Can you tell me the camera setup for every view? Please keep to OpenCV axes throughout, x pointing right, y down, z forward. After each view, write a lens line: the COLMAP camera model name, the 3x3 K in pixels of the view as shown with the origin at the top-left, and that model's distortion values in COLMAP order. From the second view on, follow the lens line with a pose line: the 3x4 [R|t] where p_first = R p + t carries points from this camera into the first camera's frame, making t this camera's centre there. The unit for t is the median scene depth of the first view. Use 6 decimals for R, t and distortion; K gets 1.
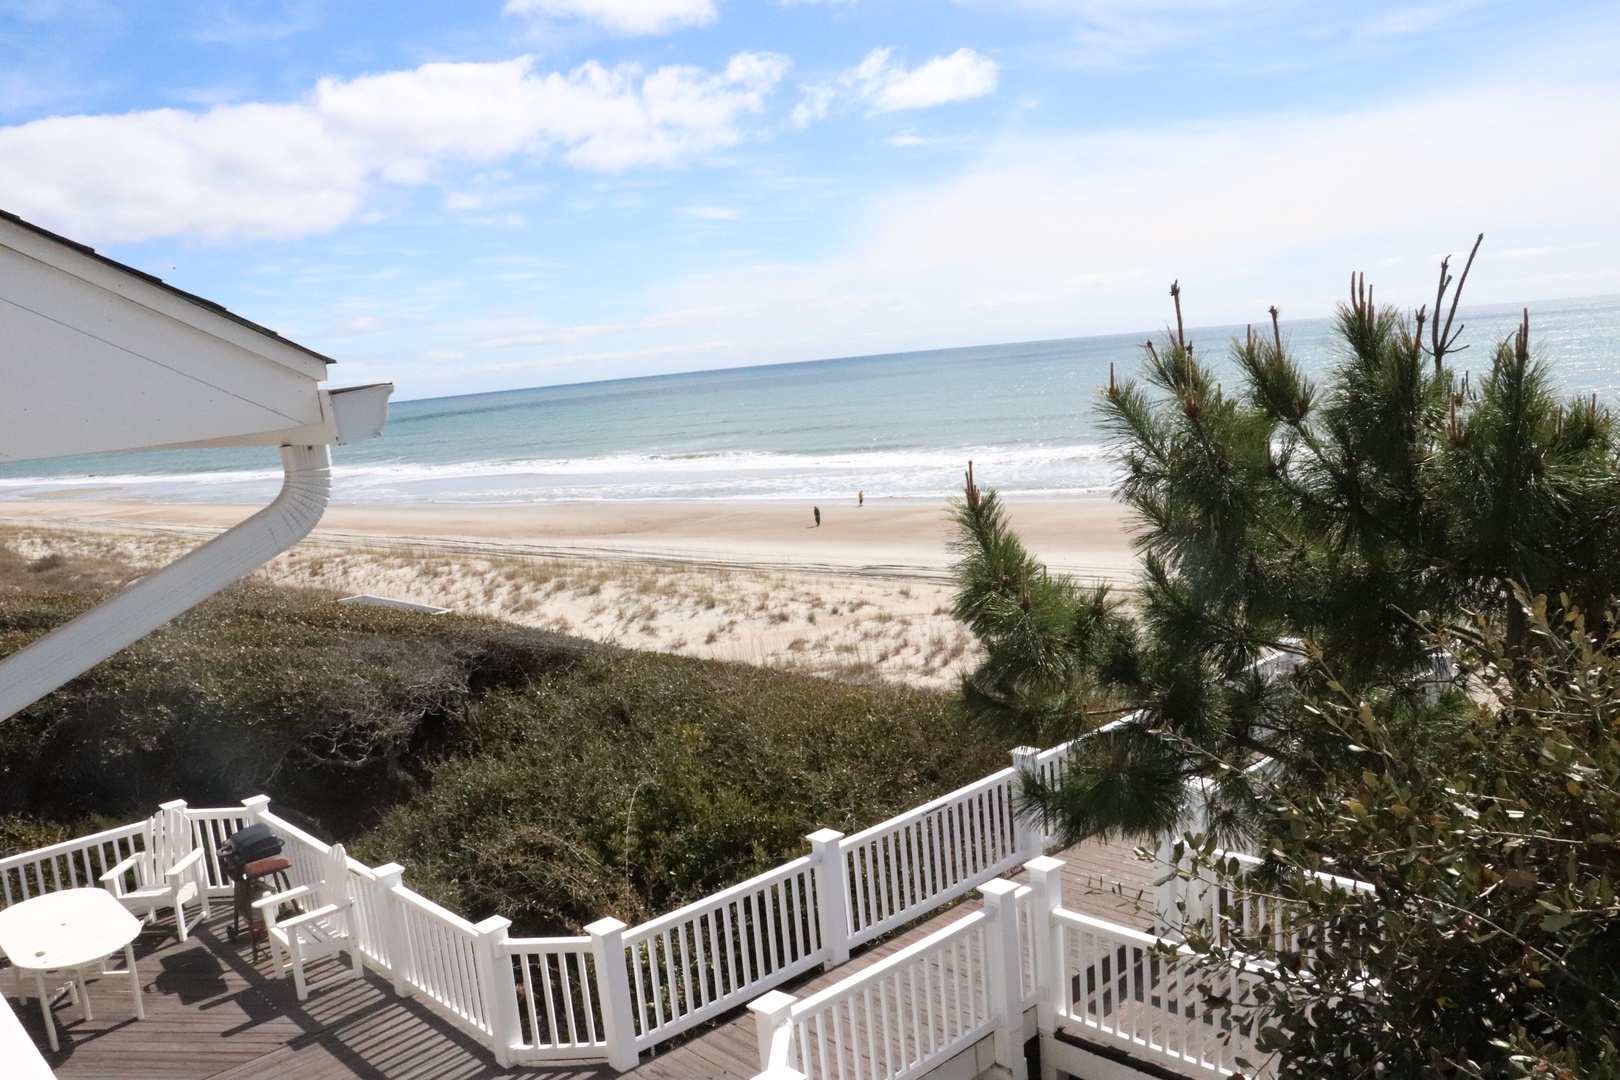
lens RADIAL K [[1334.6, 0, 810.0], [0, 1334.6, 540.0], [0, 0, 1]] dist [-0.175324, 0.165316]
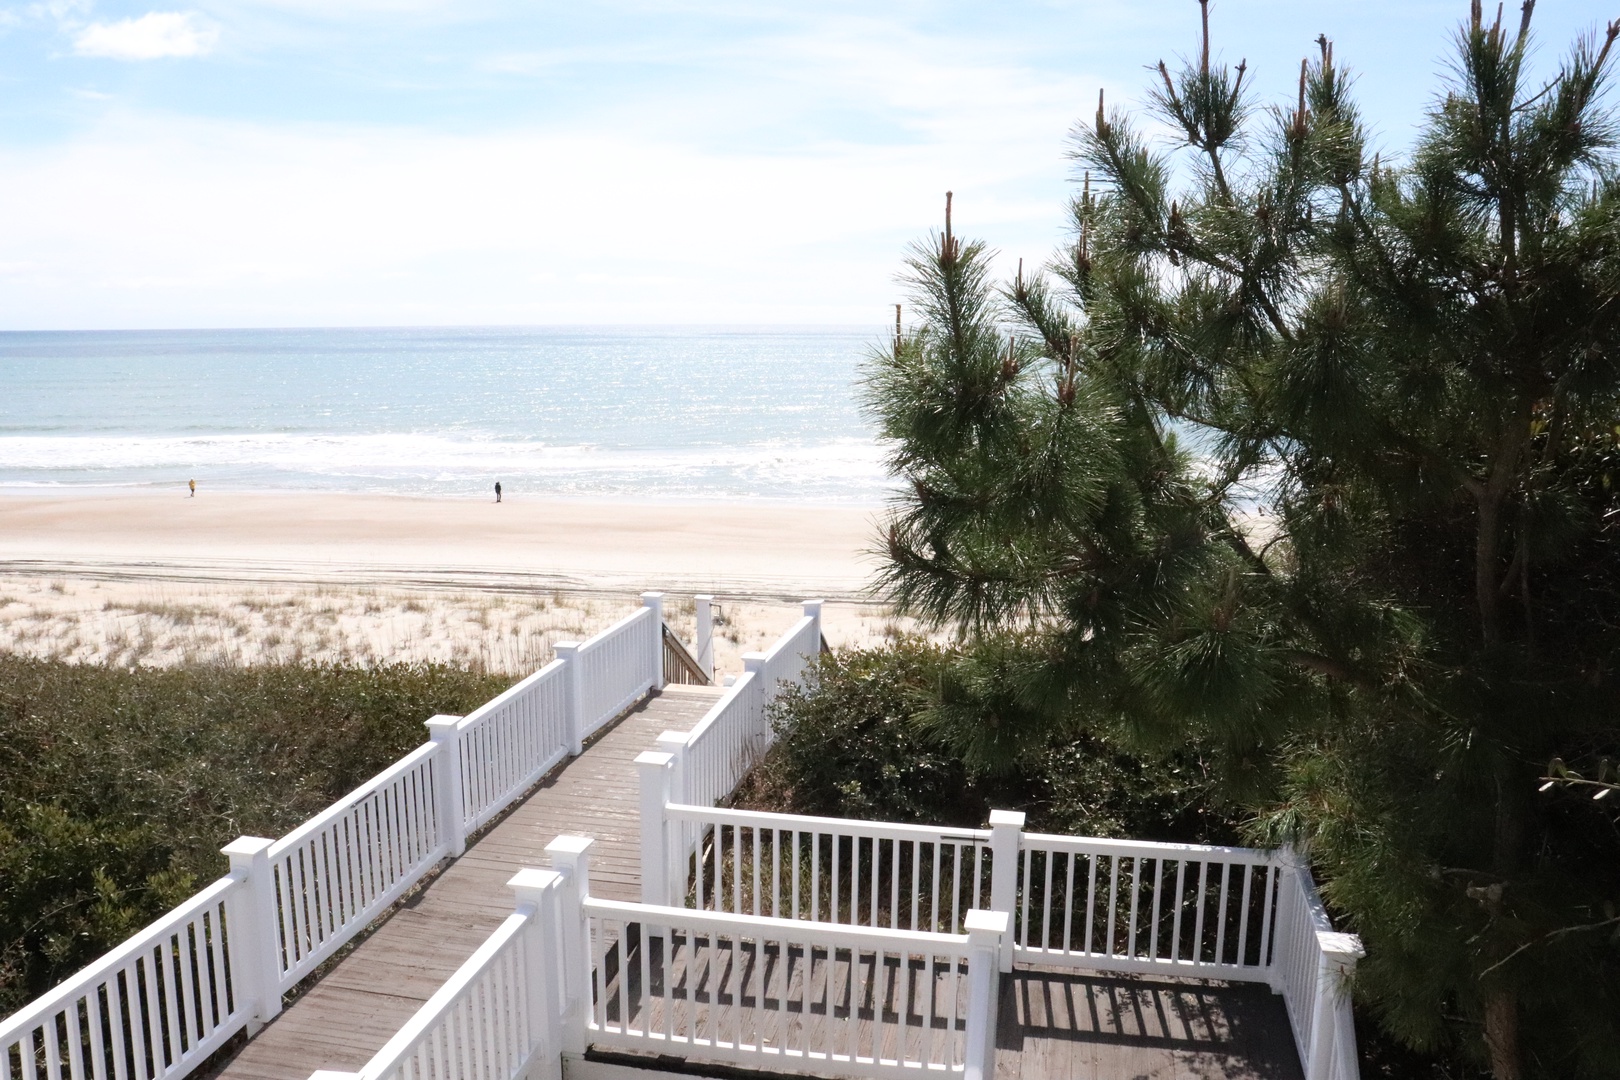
lens RADIAL K [[1334.6, 0, 810.0], [0, 1334.6, 540.0], [0, 0, 1]] dist [-0.175324, 0.165316]
pose [[0.806419, -0.003239, 0.591335, -0.133103], [0.003545, 0.999994, 0.000642, 0.047456], [-0.591334, 0.001578, 0.806426, 0.206834]]
